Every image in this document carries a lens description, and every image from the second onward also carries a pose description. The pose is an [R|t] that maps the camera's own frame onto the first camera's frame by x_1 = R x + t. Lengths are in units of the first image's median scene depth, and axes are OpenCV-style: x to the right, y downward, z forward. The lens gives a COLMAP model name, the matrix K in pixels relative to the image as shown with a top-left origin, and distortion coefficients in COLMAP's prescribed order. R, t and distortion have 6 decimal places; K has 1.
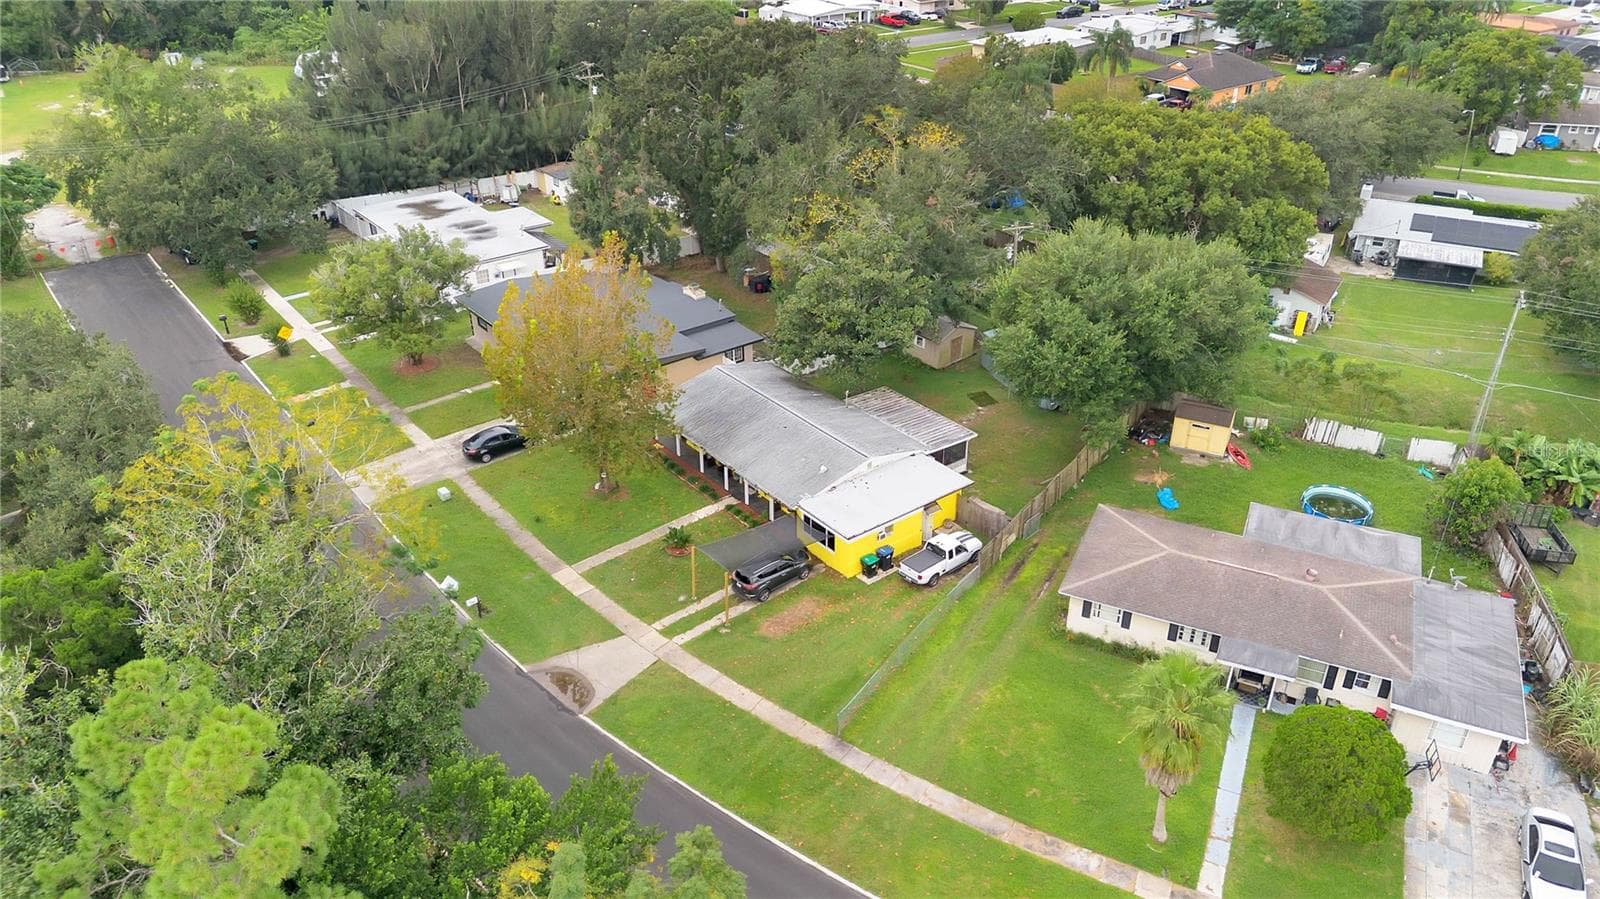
lens RADIAL K [[1131.6, 0, 800.0], [0, 1131.6, 449.5], [0, 0, 1]] dist [0.092339, -0.109699]
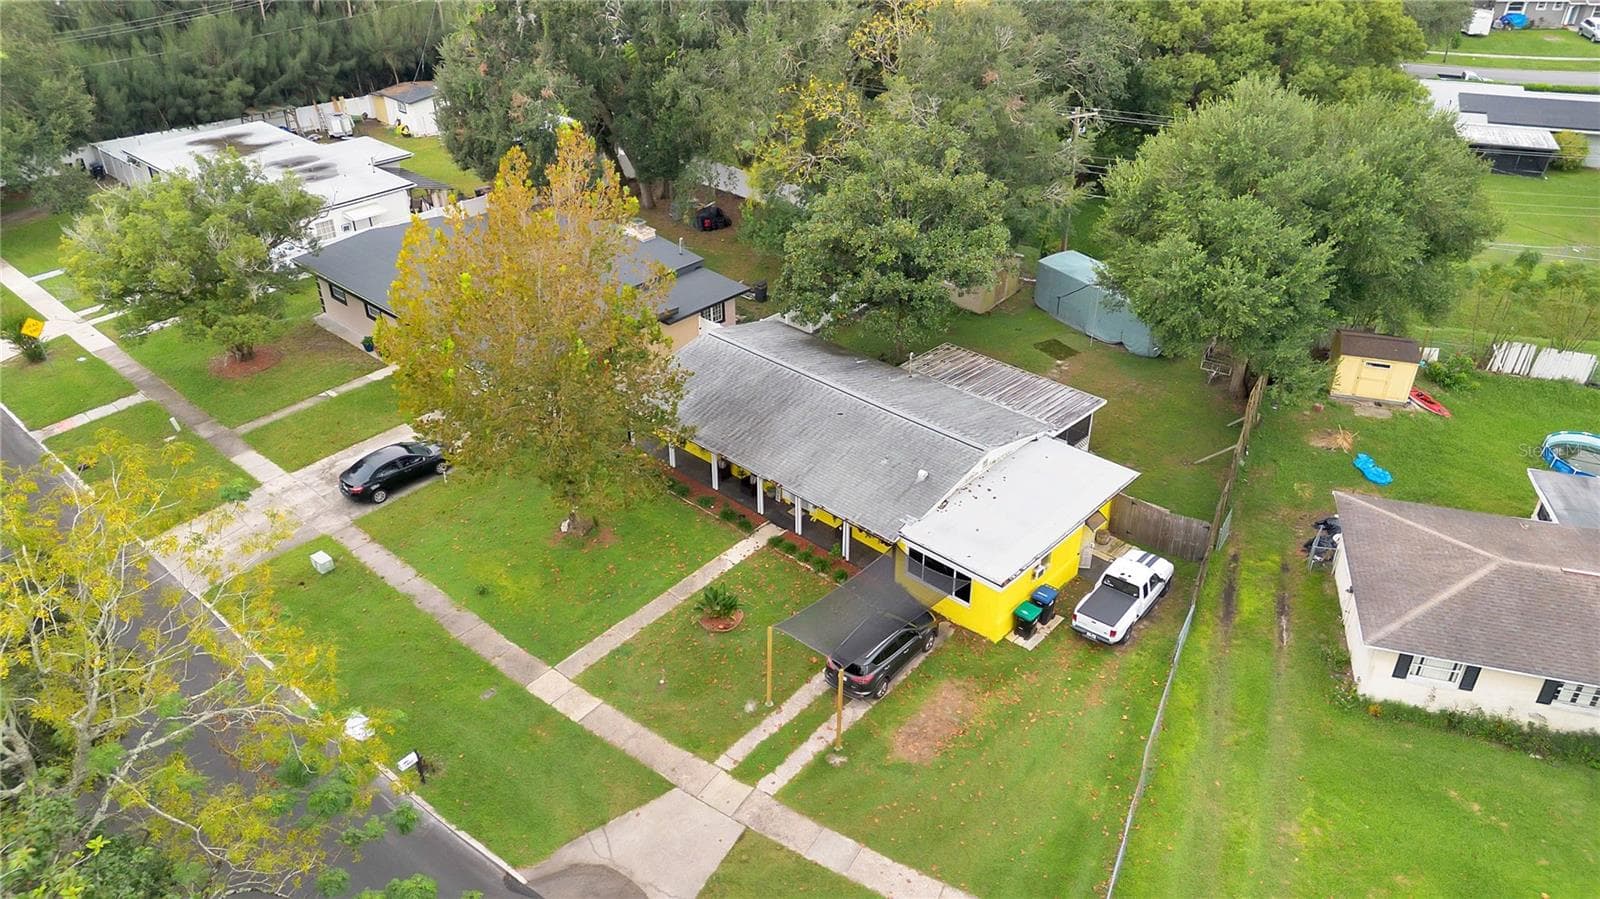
lens RADIAL K [[1129.4, 0, 800.0], [0, 1129.4, 449.5], [0, 0, 1]] dist [0.071282, -0.062635]
pose [[0.986641, -0.086493, 0.138052, -0.122275], [0.080999, 0.995700, 0.044944, -0.028626], [-0.141346, -0.033162, 0.989405, 0.311453]]
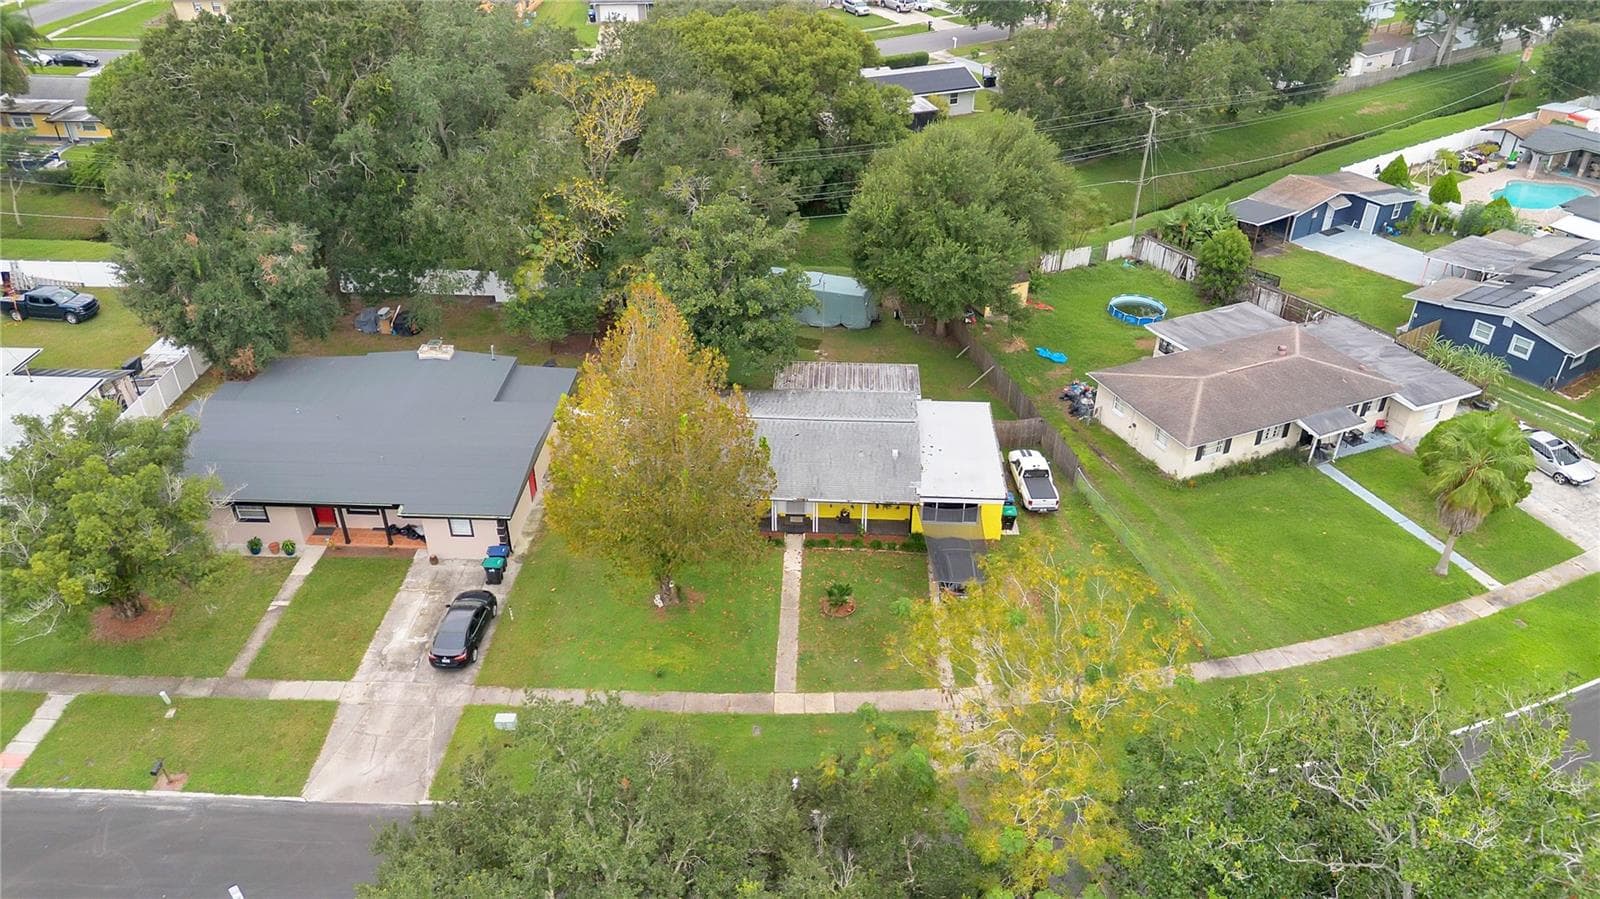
lens RADIAL K [[1131.6, 0, 800.0], [0, 1131.6, 449.5], [0, 0, 1]] dist [0.092339, -0.109699]
pose [[0.653002, -0.407301, 0.638510, -0.529138], [0.367090, 0.907640, 0.203556, -0.172217], [-0.662445, 0.101468, 0.742206, 0.329736]]
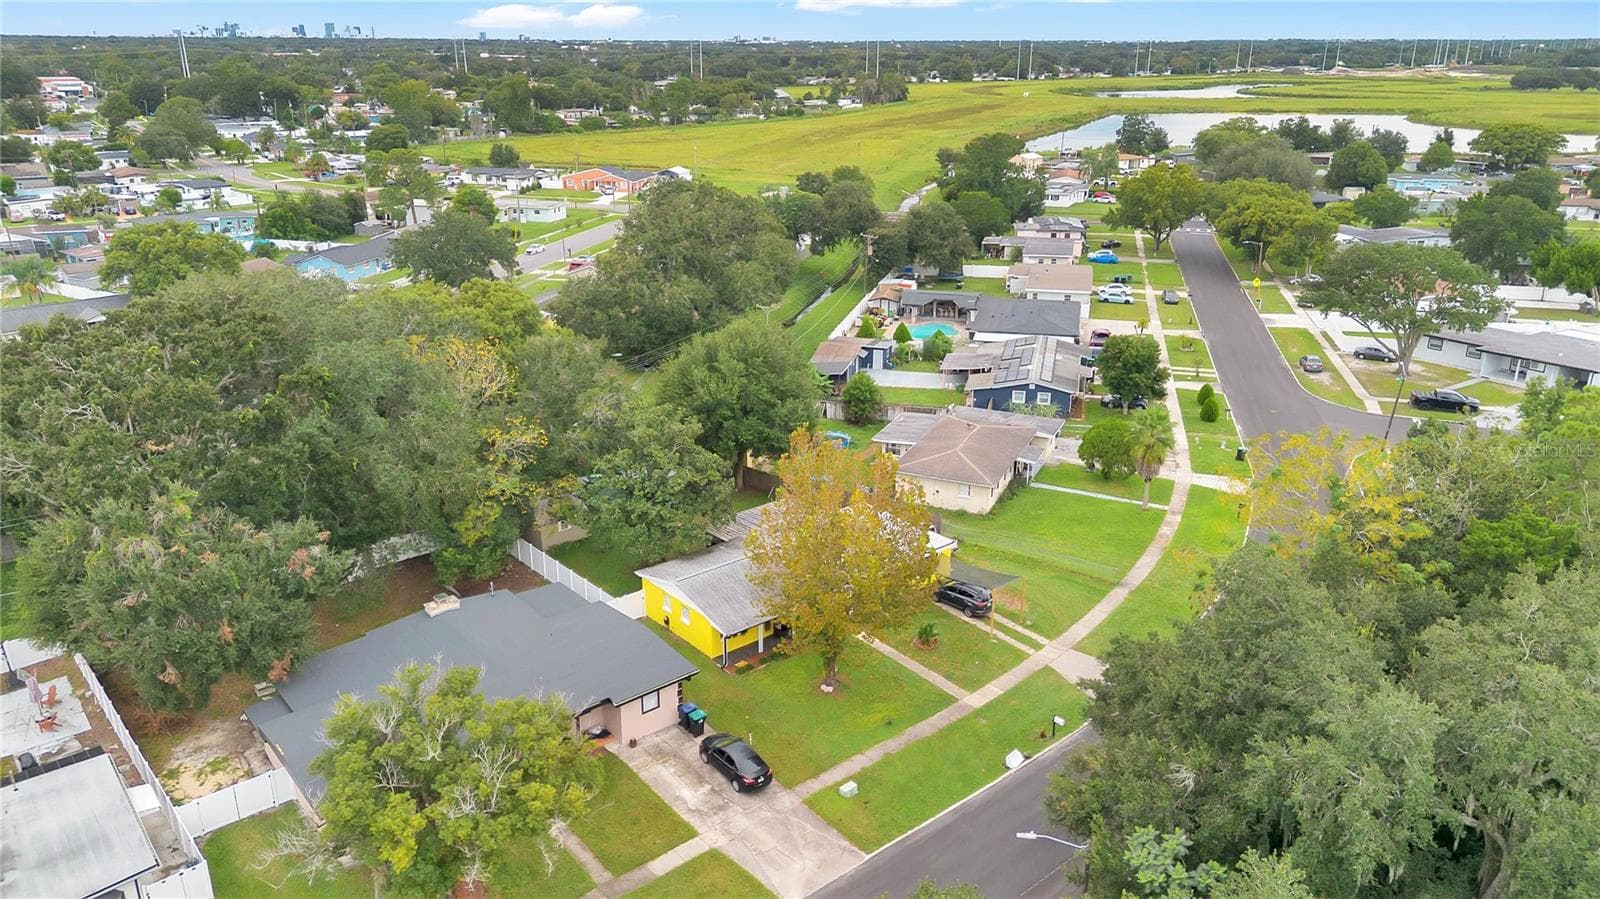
lens RADIAL K [[1127.3, 0, 800.0], [0, 1127.3, 449.5], [0, 0, 1]] dist [0.089679, -0.089844]
pose [[-0.025351, -0.337685, 0.940918, -0.939133], [0.489868, 0.816273, 0.306150, -0.406839], [-0.871428, 0.468687, 0.144727, 0.737747]]
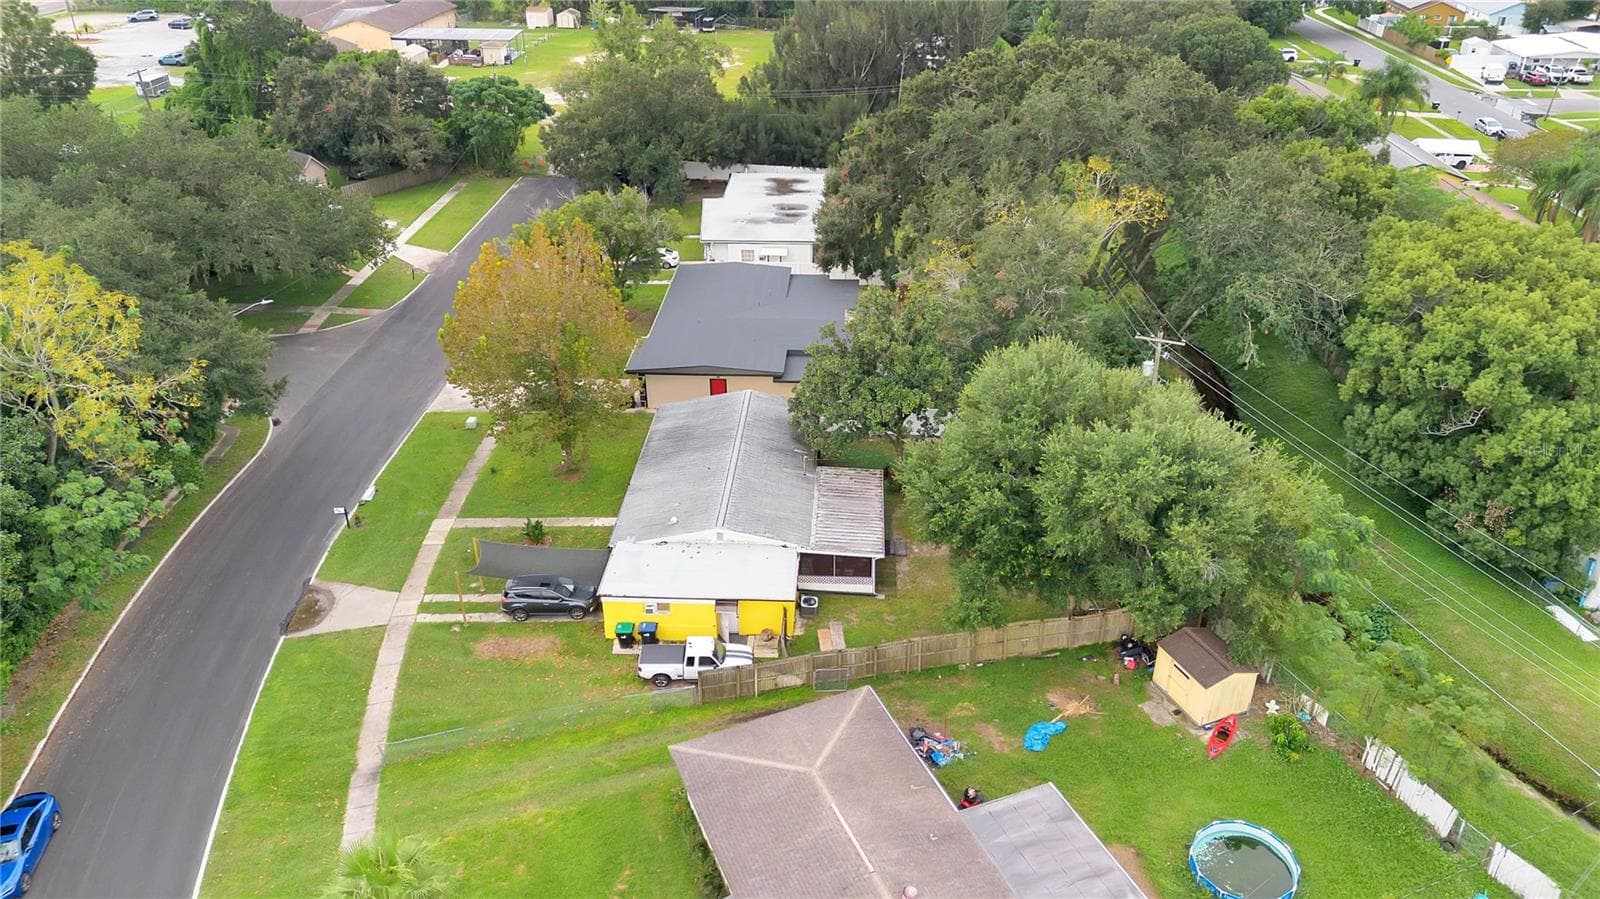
lens RADIAL K [[1127.3, 0, 800.0], [0, 1127.3, 449.5], [0, 0, 1]] dist [0.089679, -0.089844]
pose [[0.749503, 0.321265, -0.578821, 0.524324], [-0.319718, 0.941286, 0.108449, -0.145227], [0.579677, 0.103776, 0.808211, 0.282724]]
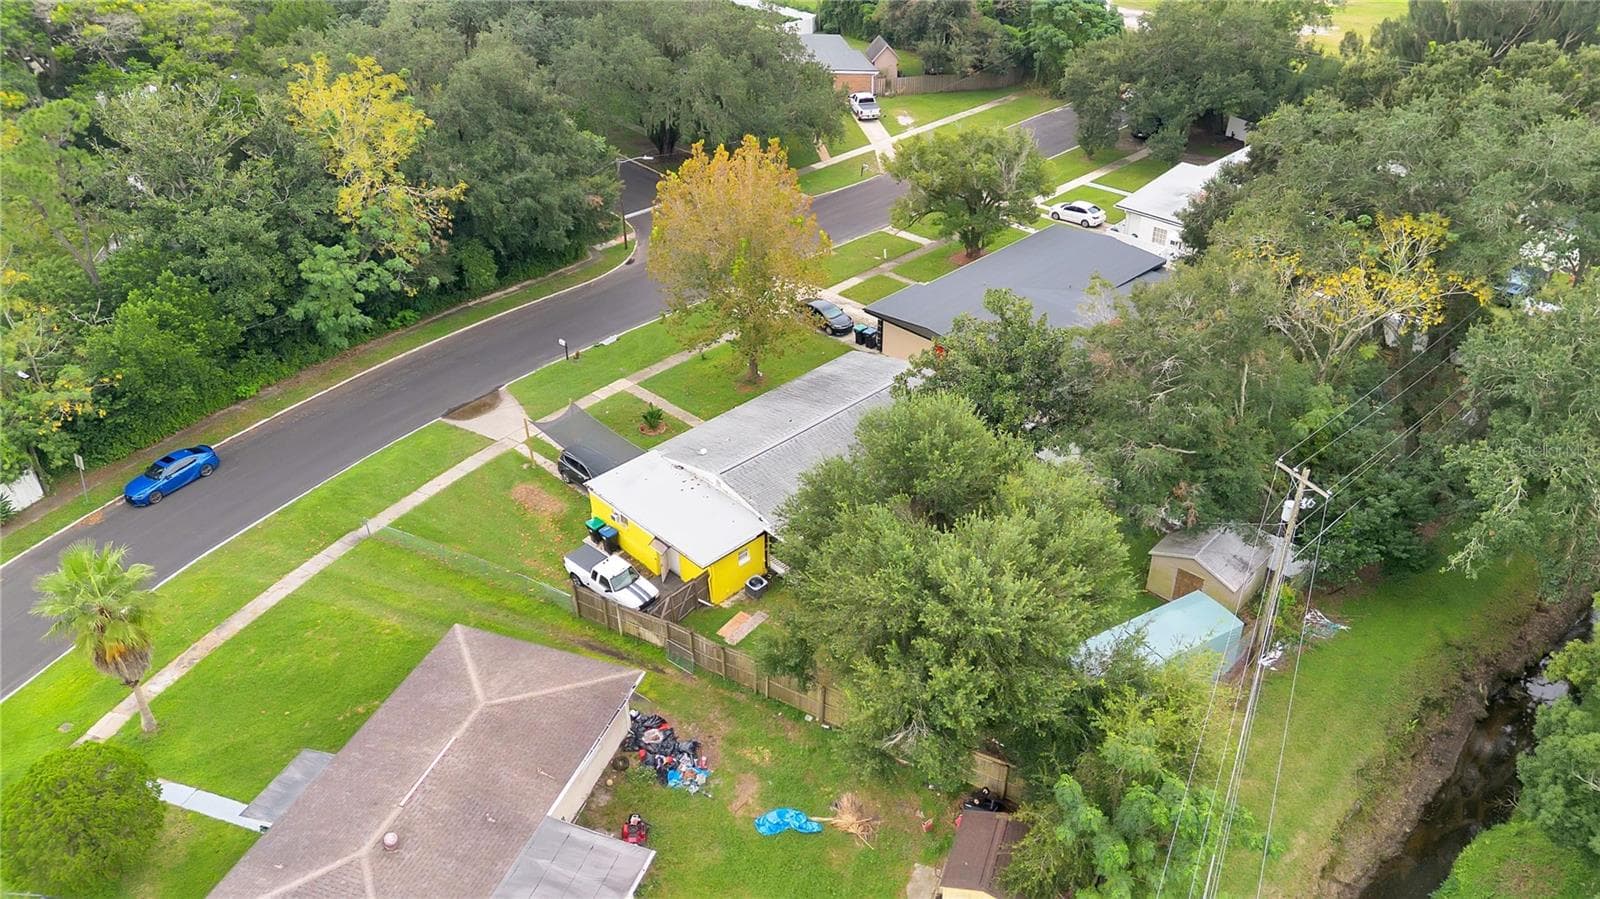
lens RADIAL K [[1129.4, 0, 800.0], [0, 1129.4, 449.5], [0, 0, 1]] dist [0.071282, -0.062635]
pose [[0.094227, 0.546074, -0.832421, 0.680044], [-0.478020, 0.758265, 0.443317, -0.368029], [0.873280, 0.356142, 0.332483, 0.669545]]
